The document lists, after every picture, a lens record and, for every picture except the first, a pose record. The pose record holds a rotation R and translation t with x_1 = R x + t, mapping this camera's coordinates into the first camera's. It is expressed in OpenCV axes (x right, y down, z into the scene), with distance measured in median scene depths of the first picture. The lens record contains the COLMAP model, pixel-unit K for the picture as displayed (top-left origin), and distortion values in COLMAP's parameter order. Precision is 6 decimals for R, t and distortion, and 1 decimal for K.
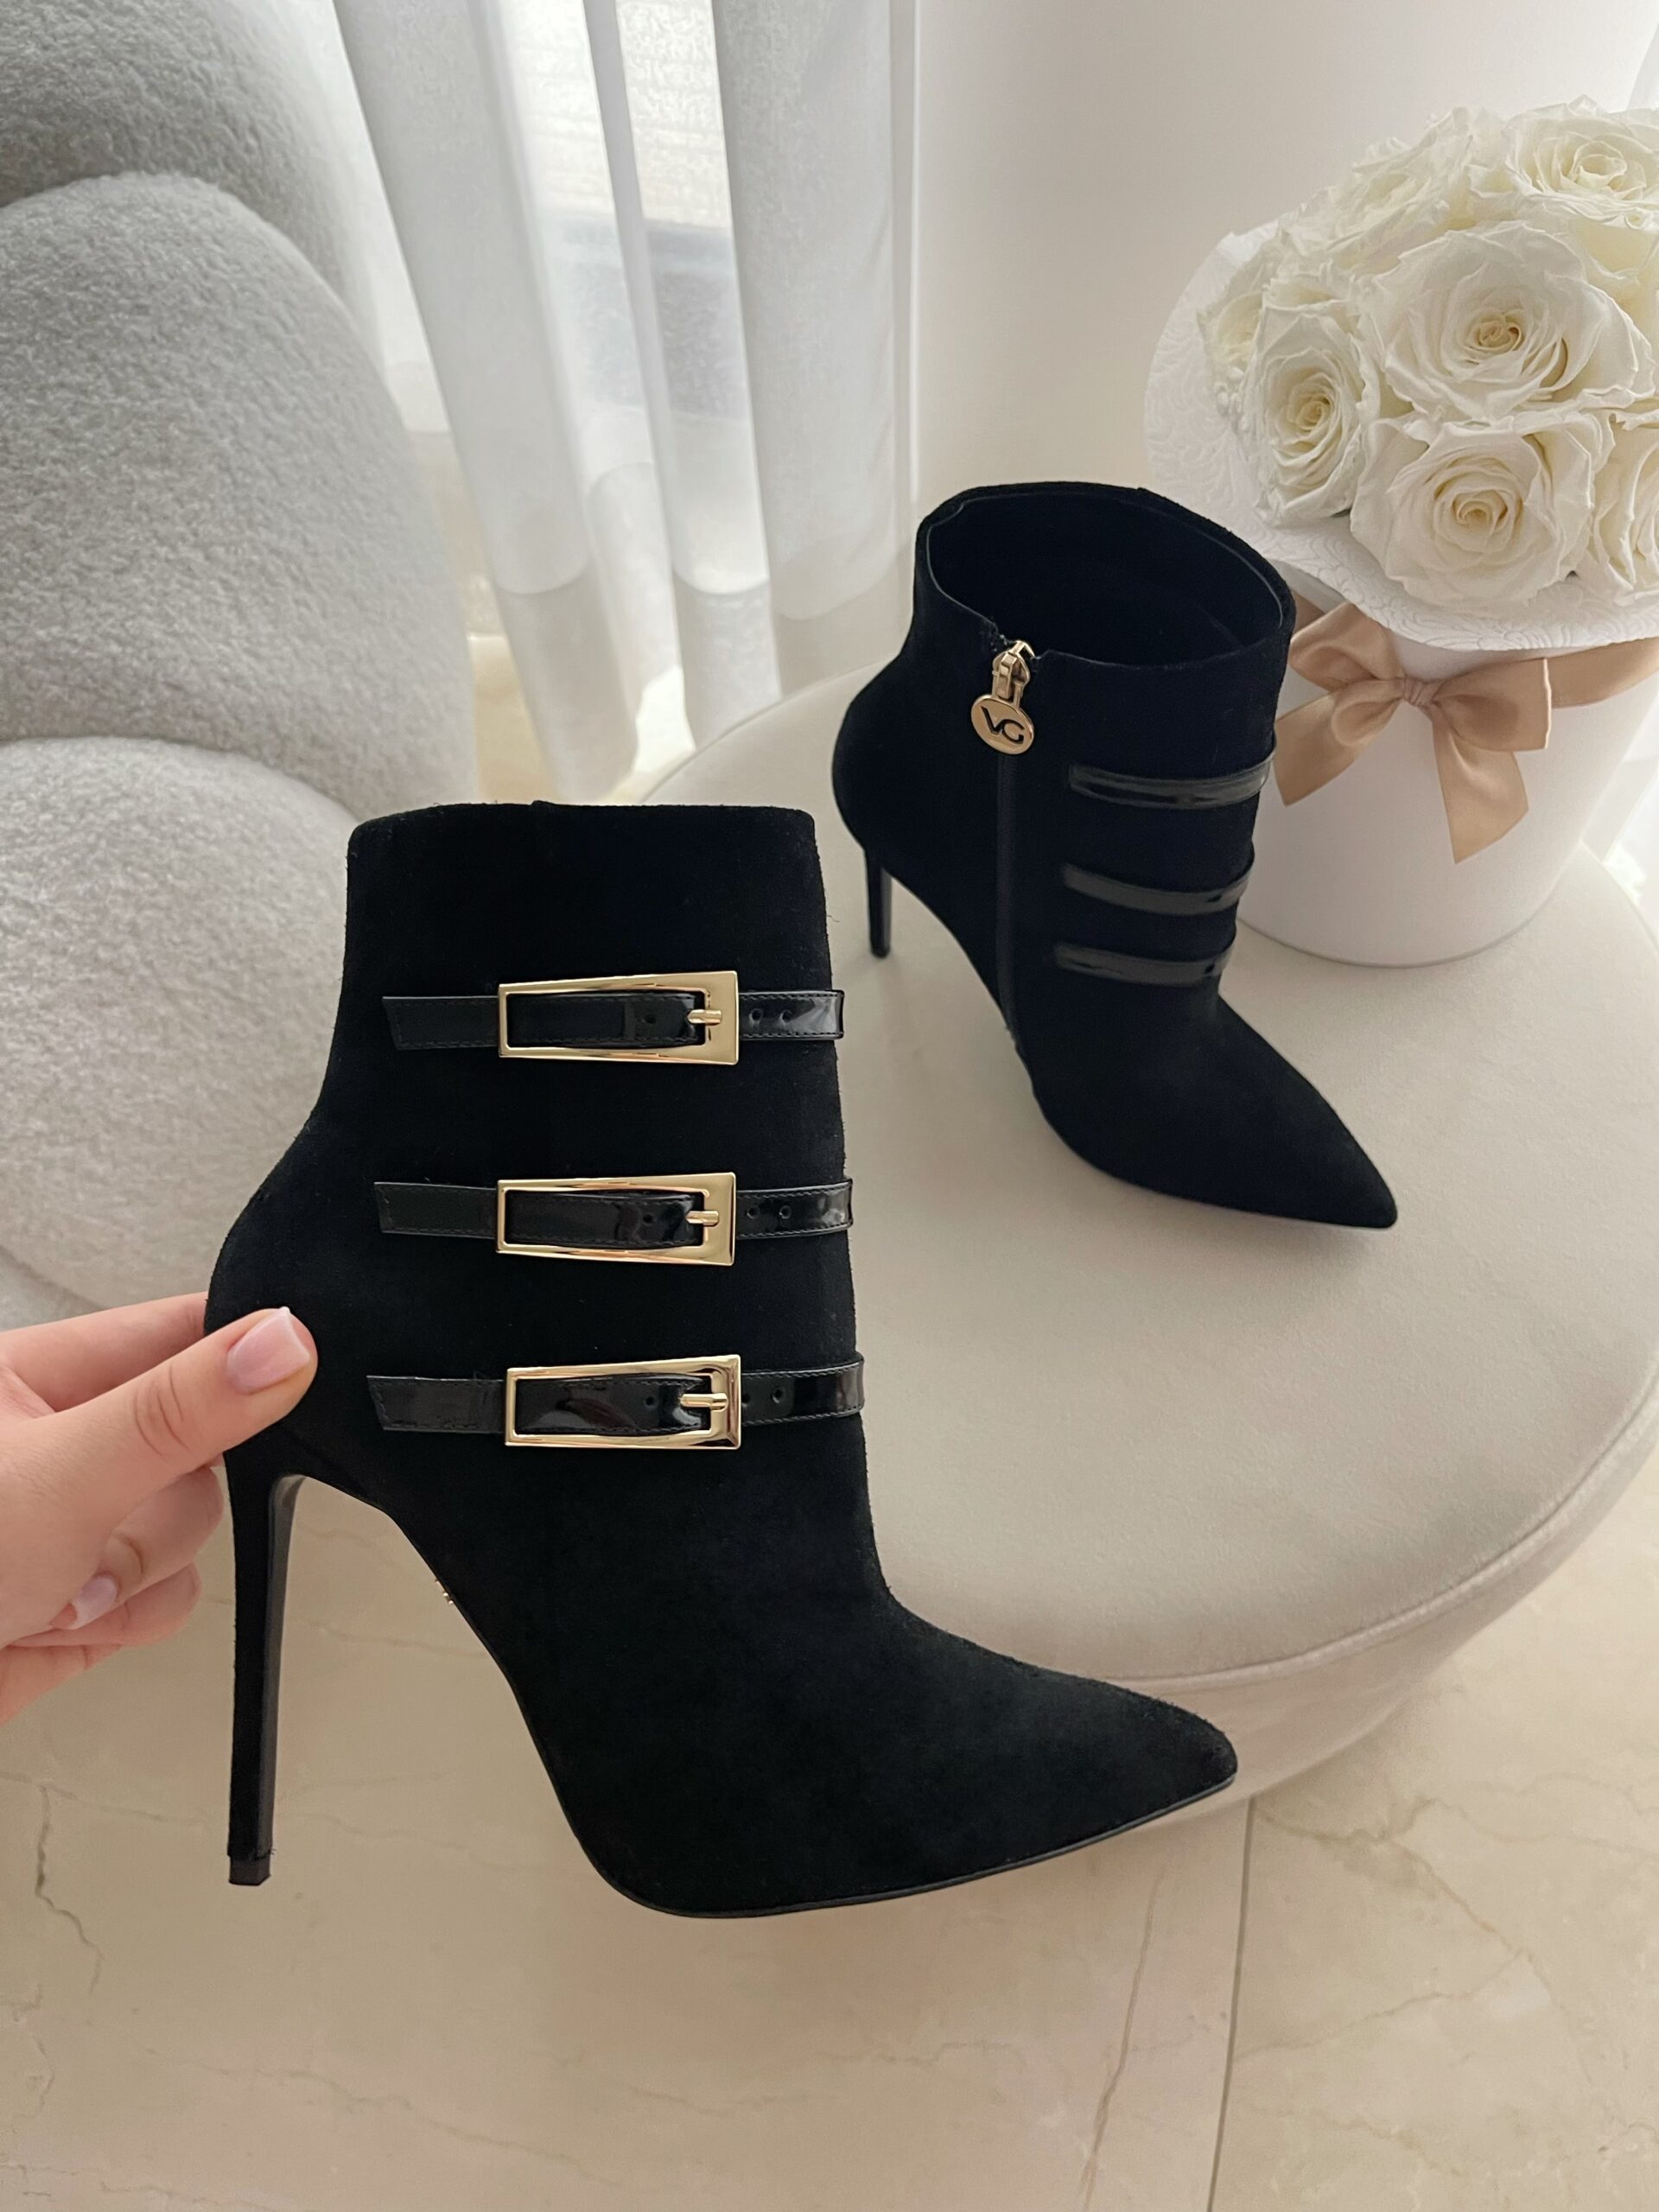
lens RADIAL K [[1710.4, 0, 792.4], [0, 1710.4, 1083.4], [0, 0, 1]] dist [0.070160, -0.110833]
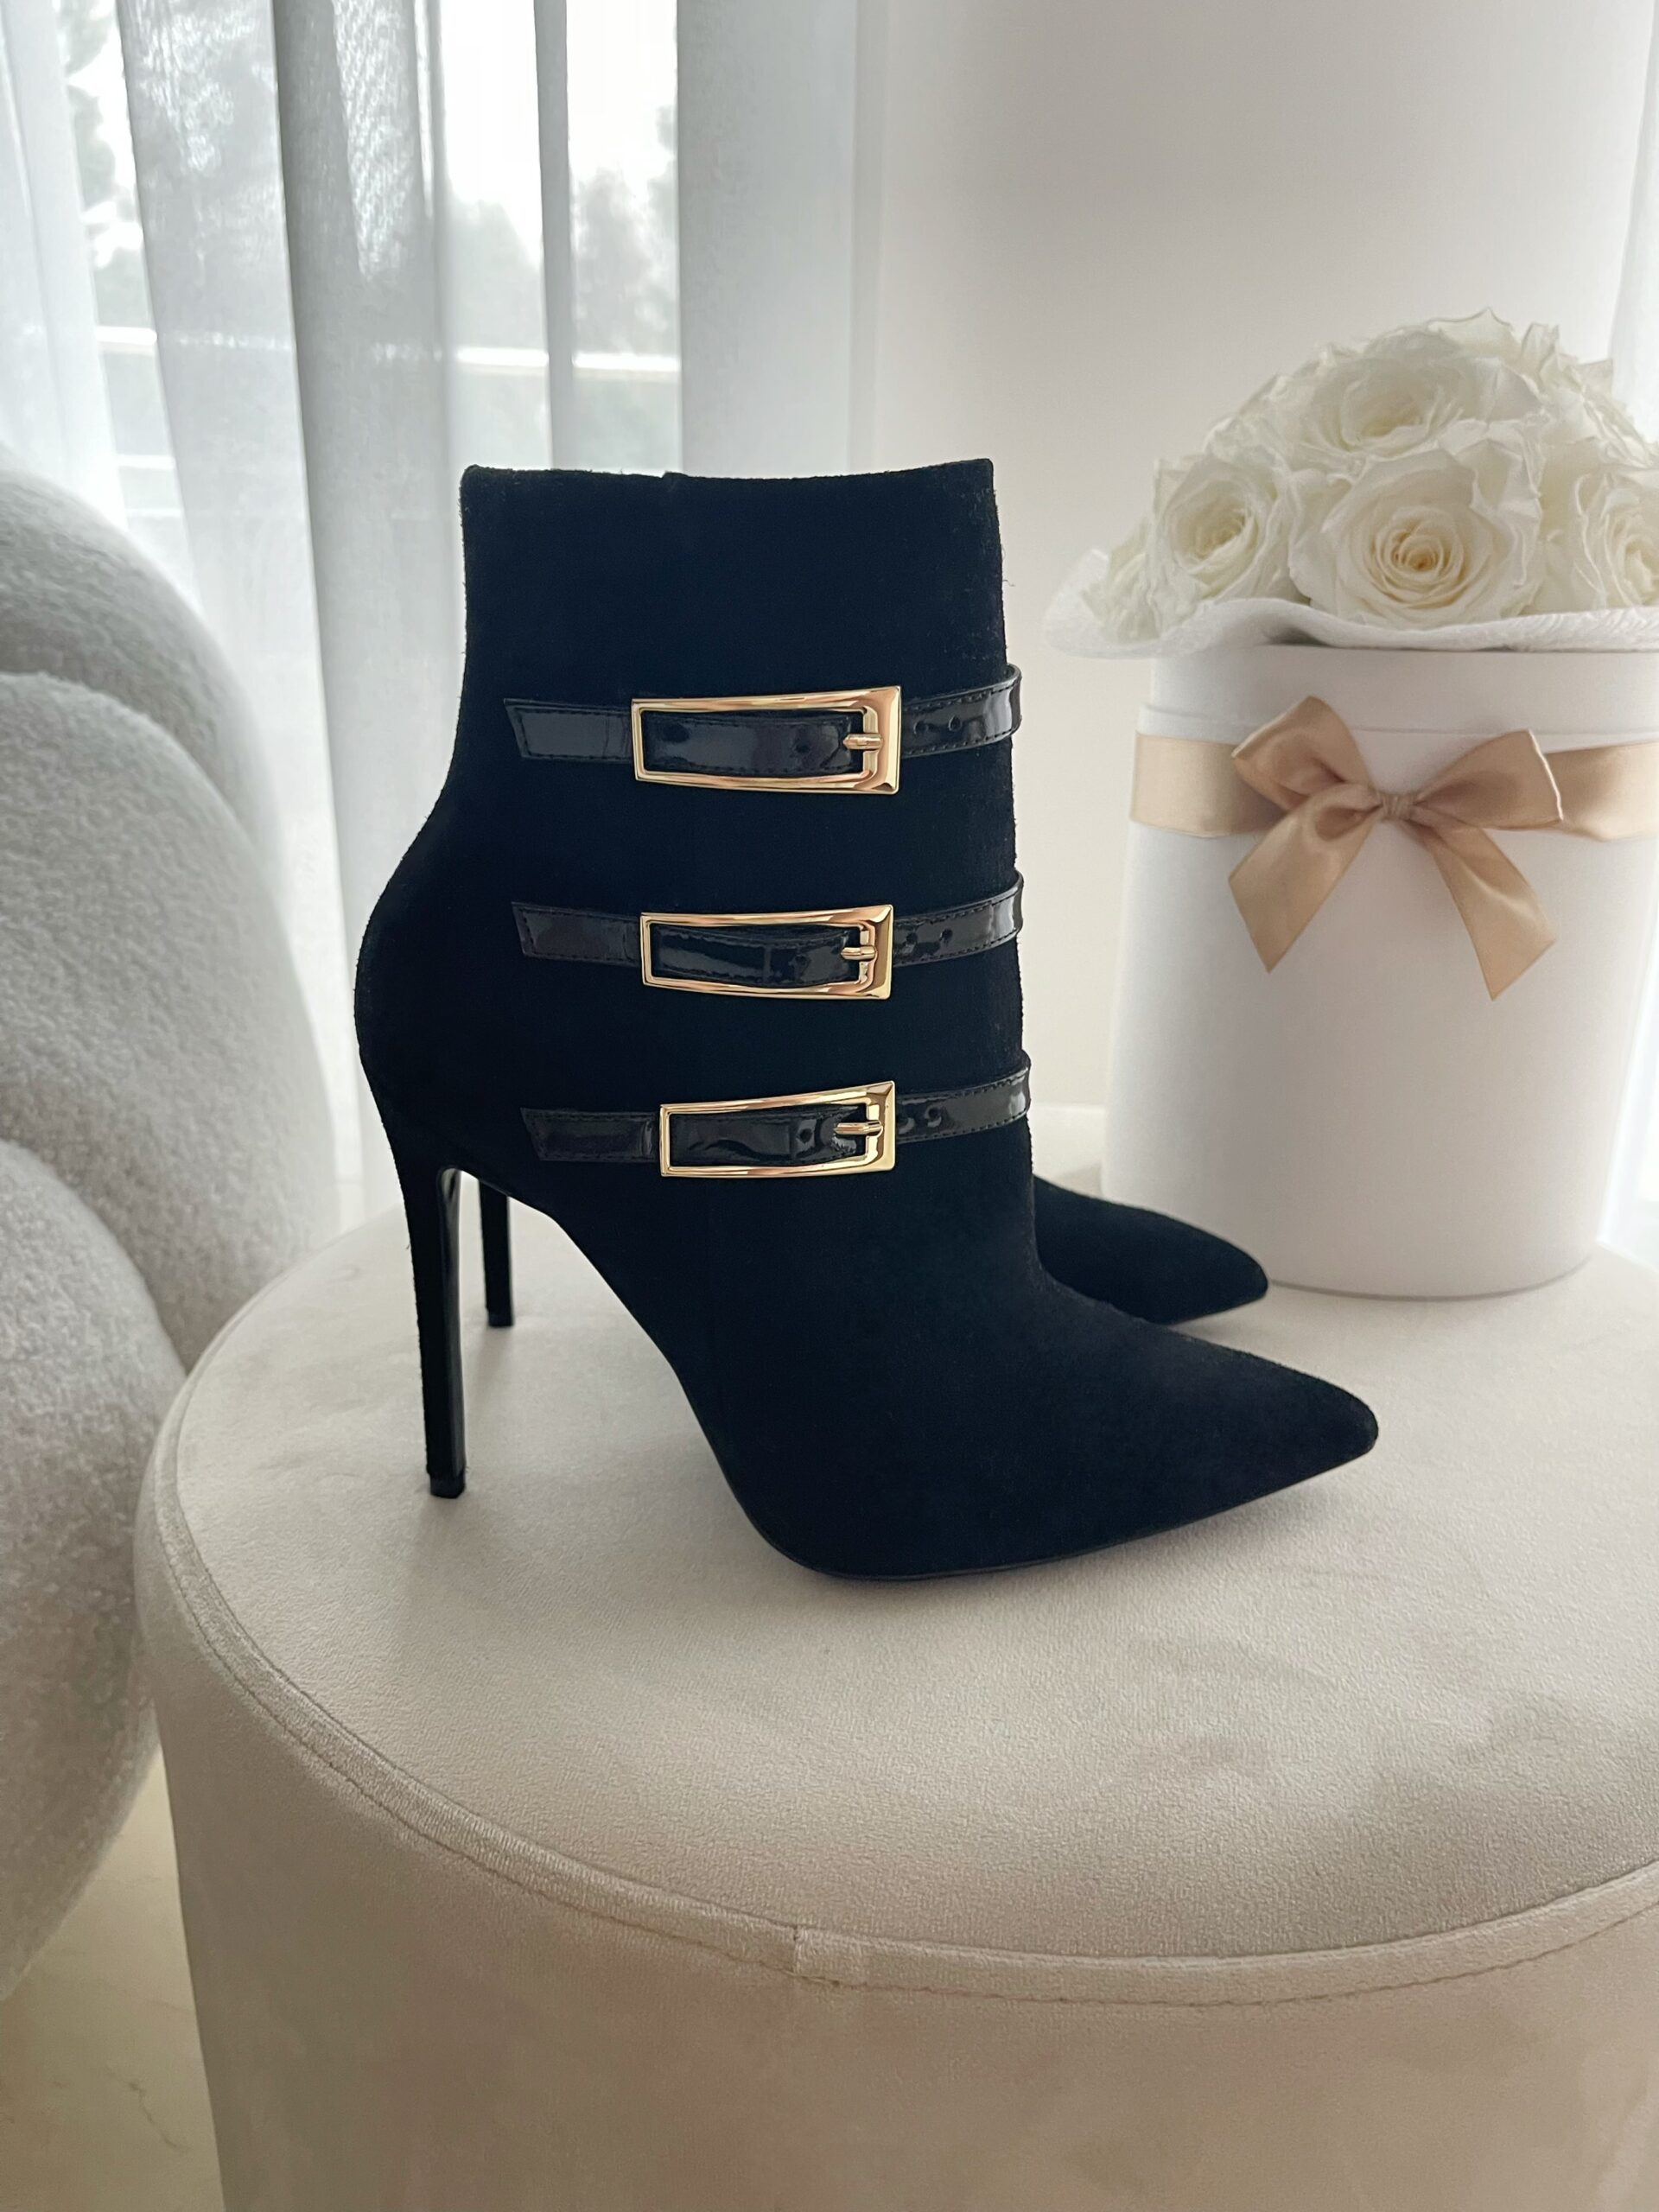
lens RADIAL K [[1710.4, 0, 779.0], [0, 1710.4, 1108.4], [0, 0, 1]] dist [0.070160, -0.110833]
pose [[0.996611, 0.042523, 0.070422, -0.050854], [0.013959, 0.756210, -0.654180, 0.299660], [-0.081072, 0.652946, 0.753053, 0.409930]]
